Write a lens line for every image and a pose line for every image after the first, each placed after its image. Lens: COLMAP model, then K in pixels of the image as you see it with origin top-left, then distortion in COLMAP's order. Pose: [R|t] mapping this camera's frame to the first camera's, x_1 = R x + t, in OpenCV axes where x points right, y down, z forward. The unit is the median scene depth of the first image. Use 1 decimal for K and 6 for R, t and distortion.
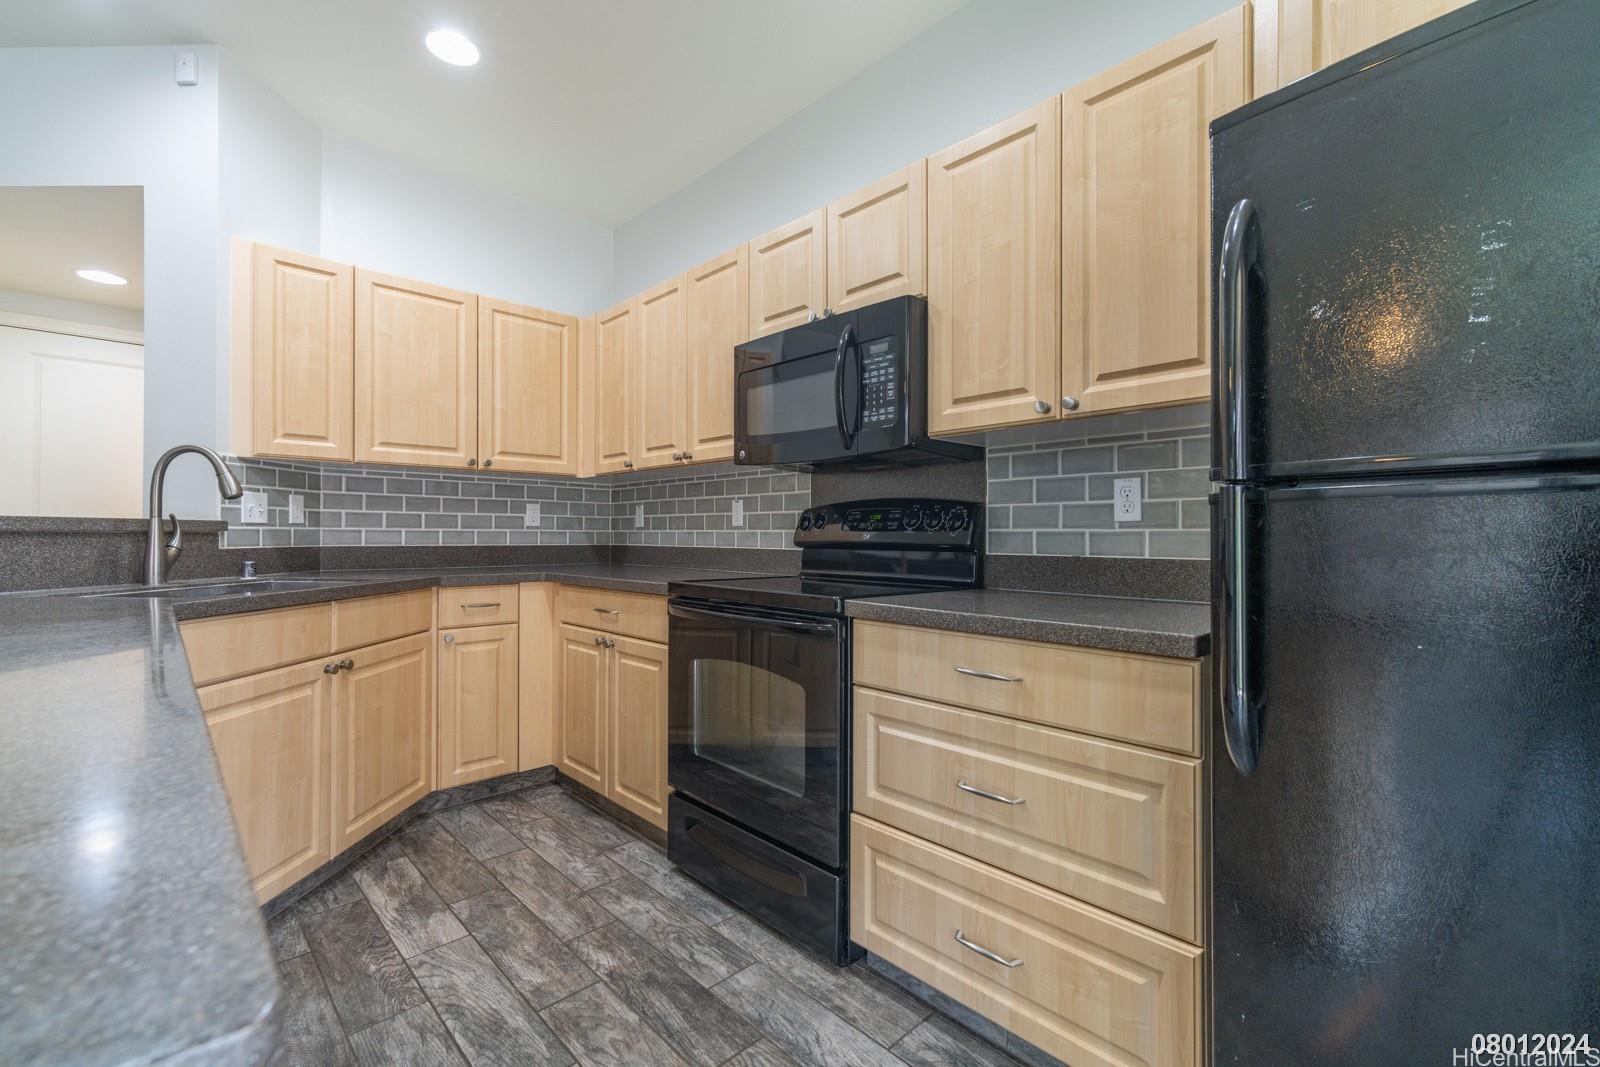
lens RADIAL K [[683.9, 0, 803.4], [0, 683.9, 533.5], [0, 0, 1]] dist [0.001477, 0.000083]
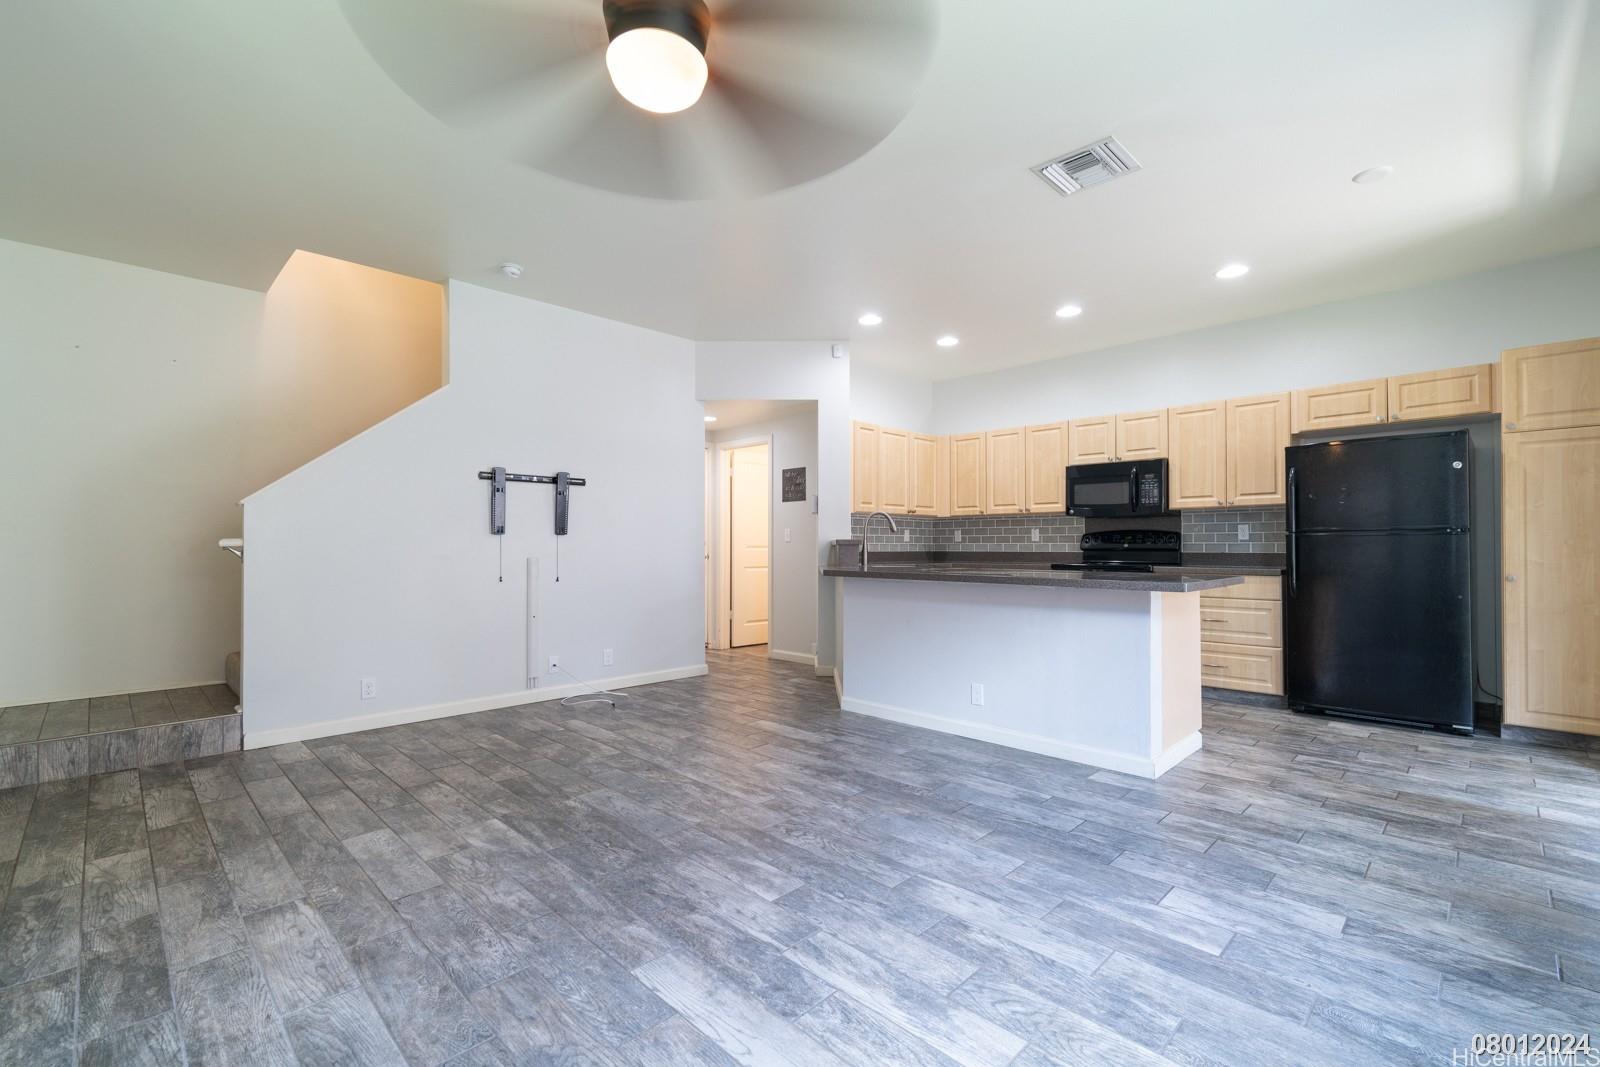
lens RADIAL K [[673.4, 0, 805.5], [0, 673.4, 543.6], [0, 0, 1]] dist [0.002500, 0.000097]
pose [[0.999971, -0.004750, 0.005882, -1.101176], [0.004760, 0.999987, -0.001570, -0.004293], [-0.005874, 0.001598, 0.999981, -1.447645]]
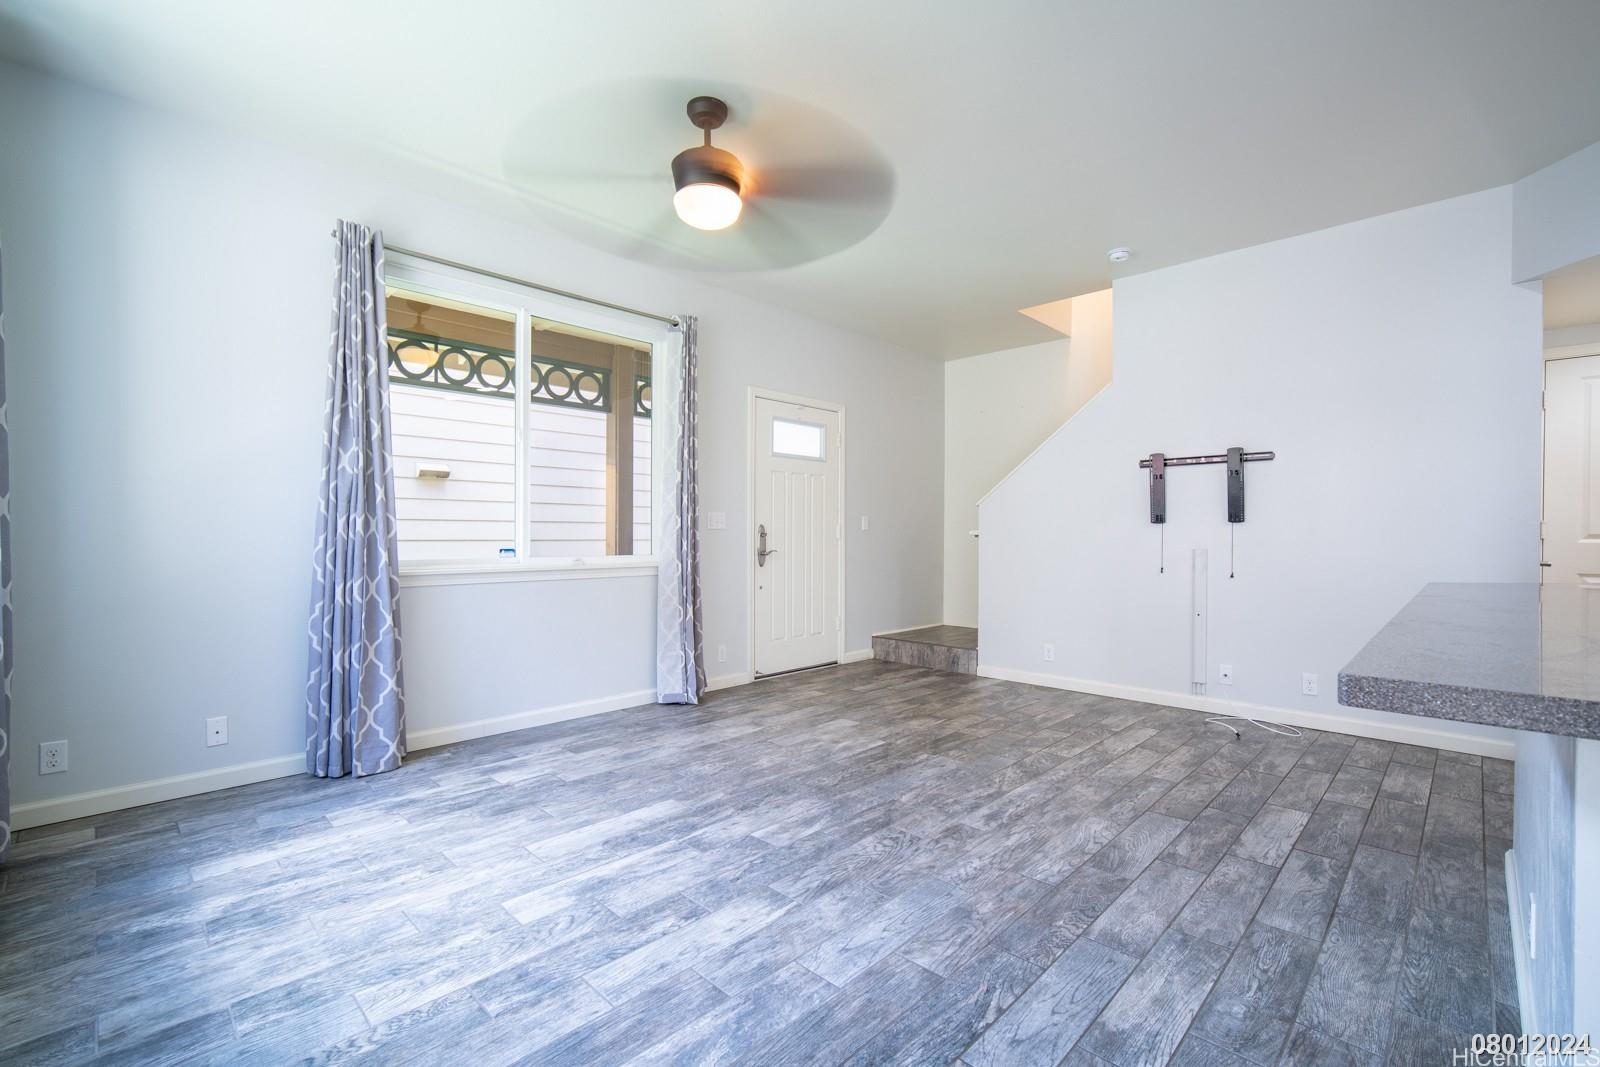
lens RADIAL K [[701.4, 0, 813.7], [0, 701.4, 541.0], [0, 0, 1]] dist [-0.009412, 0.000069]
pose [[0.039205, 0.006656, -0.999209, -0.036620], [-0.000500, 0.999978, 0.006642, -0.001305], [0.999231, 0.000240, 0.039207, -0.492641]]
